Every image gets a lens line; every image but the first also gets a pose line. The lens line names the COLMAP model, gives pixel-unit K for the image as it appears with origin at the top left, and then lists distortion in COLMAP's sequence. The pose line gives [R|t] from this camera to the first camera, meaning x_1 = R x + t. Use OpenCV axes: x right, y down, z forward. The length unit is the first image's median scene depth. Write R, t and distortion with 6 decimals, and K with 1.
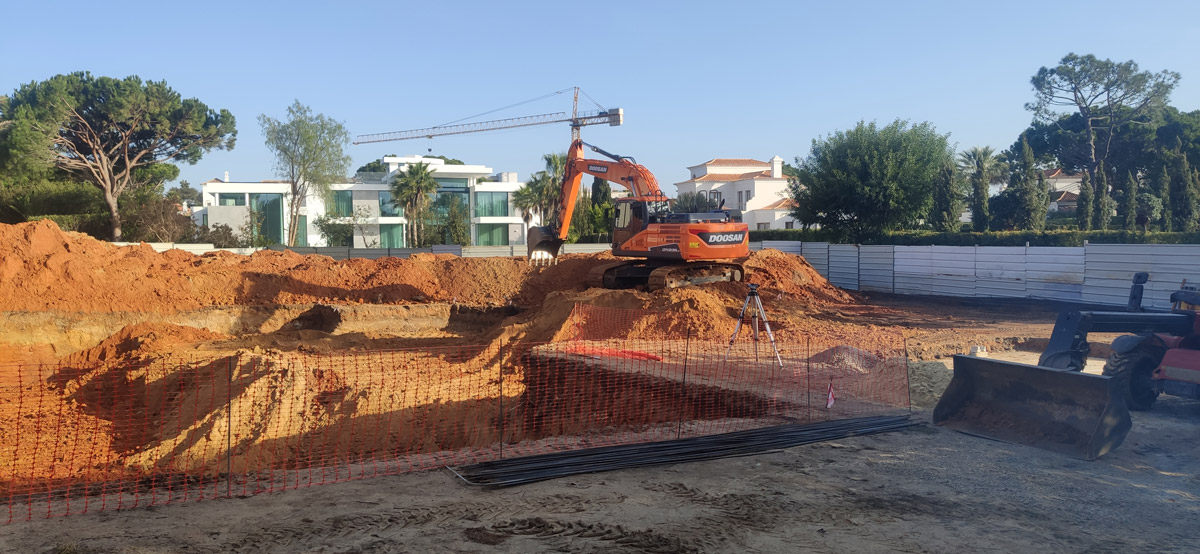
lens RADIAL K [[904.7, 0, 600.7], [0, 904.7, 282.1], [0, 0, 1]] dist [0.064395, -0.077756]
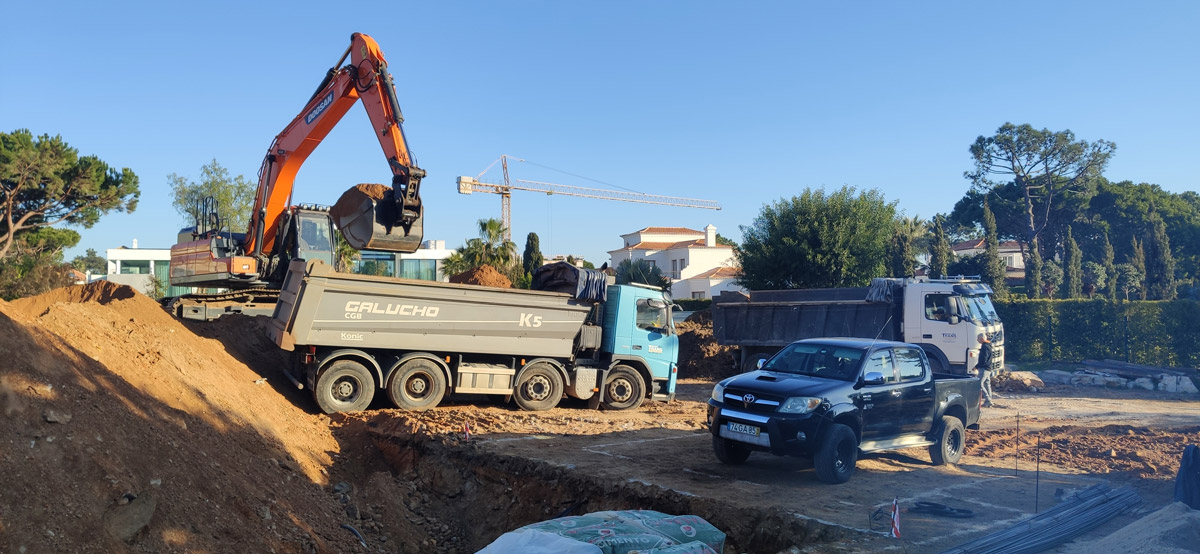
lens RADIAL K [[906.3, 0, 599.2], [0, 906.3, 307.2], [0, 0, 1]] dist [0.061944, -0.108109]
pose [[0.996793, -0.002386, 0.079989, -0.013089], [0.006276, 0.998808, -0.048405, -0.002861], [-0.079778, 0.048752, 0.995620, 0.054589]]
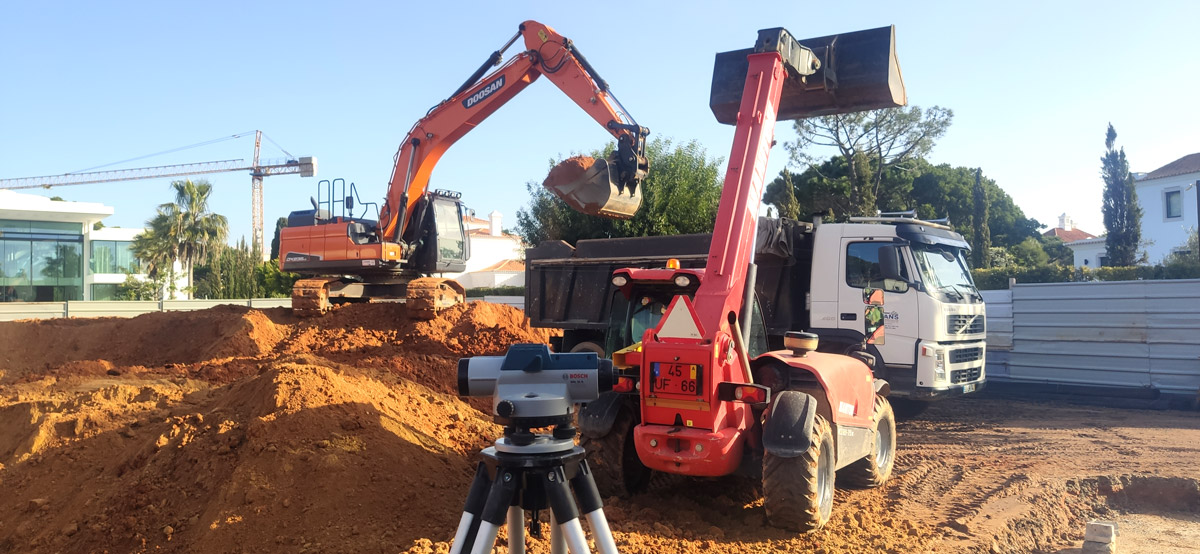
lens RADIAL K [[899.2, 0, 604.1], [0, 899.2, 293.0], [0, 0, 1]] dist [0.057881, -0.108799]
pose [[0.950474, 0.005007, 0.310763, 0.047019], [0.017091, 0.997515, -0.068345, -0.000001], [-0.310333, 0.070271, 0.948027, 0.289901]]
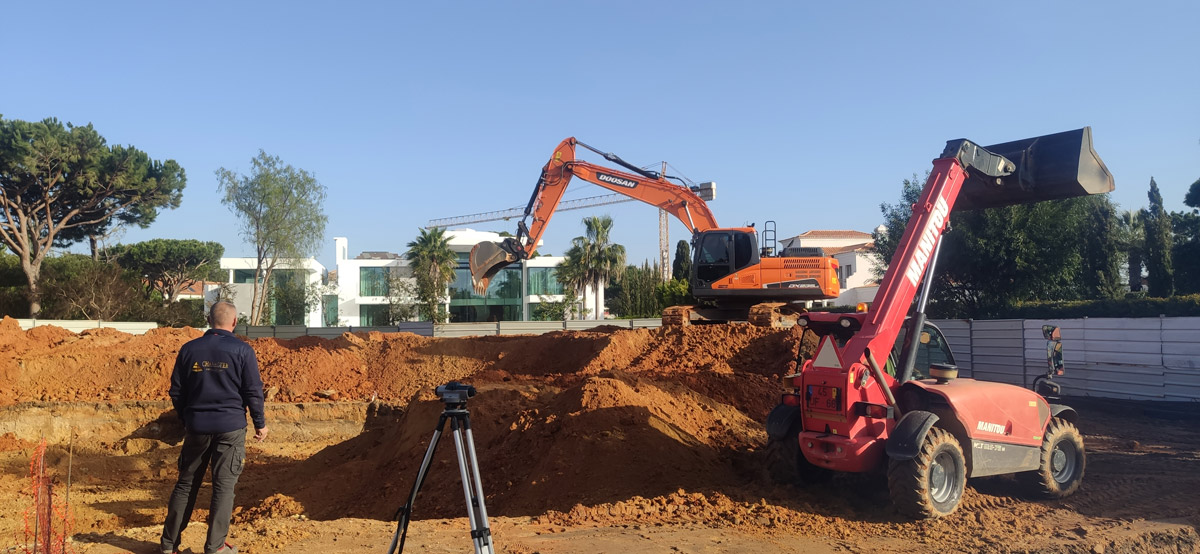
lens RADIAL K [[899.2, 0, 604.1], [0, 899.2, 293.0], [0, 0, 1]] dist [0.057881, -0.108799]
pose [[0.991810, -0.004718, -0.127638, 0.077660], [-0.006107, 0.996423, -0.084285, -0.001581], [0.127579, 0.084375, 0.988233, 0.230107]]
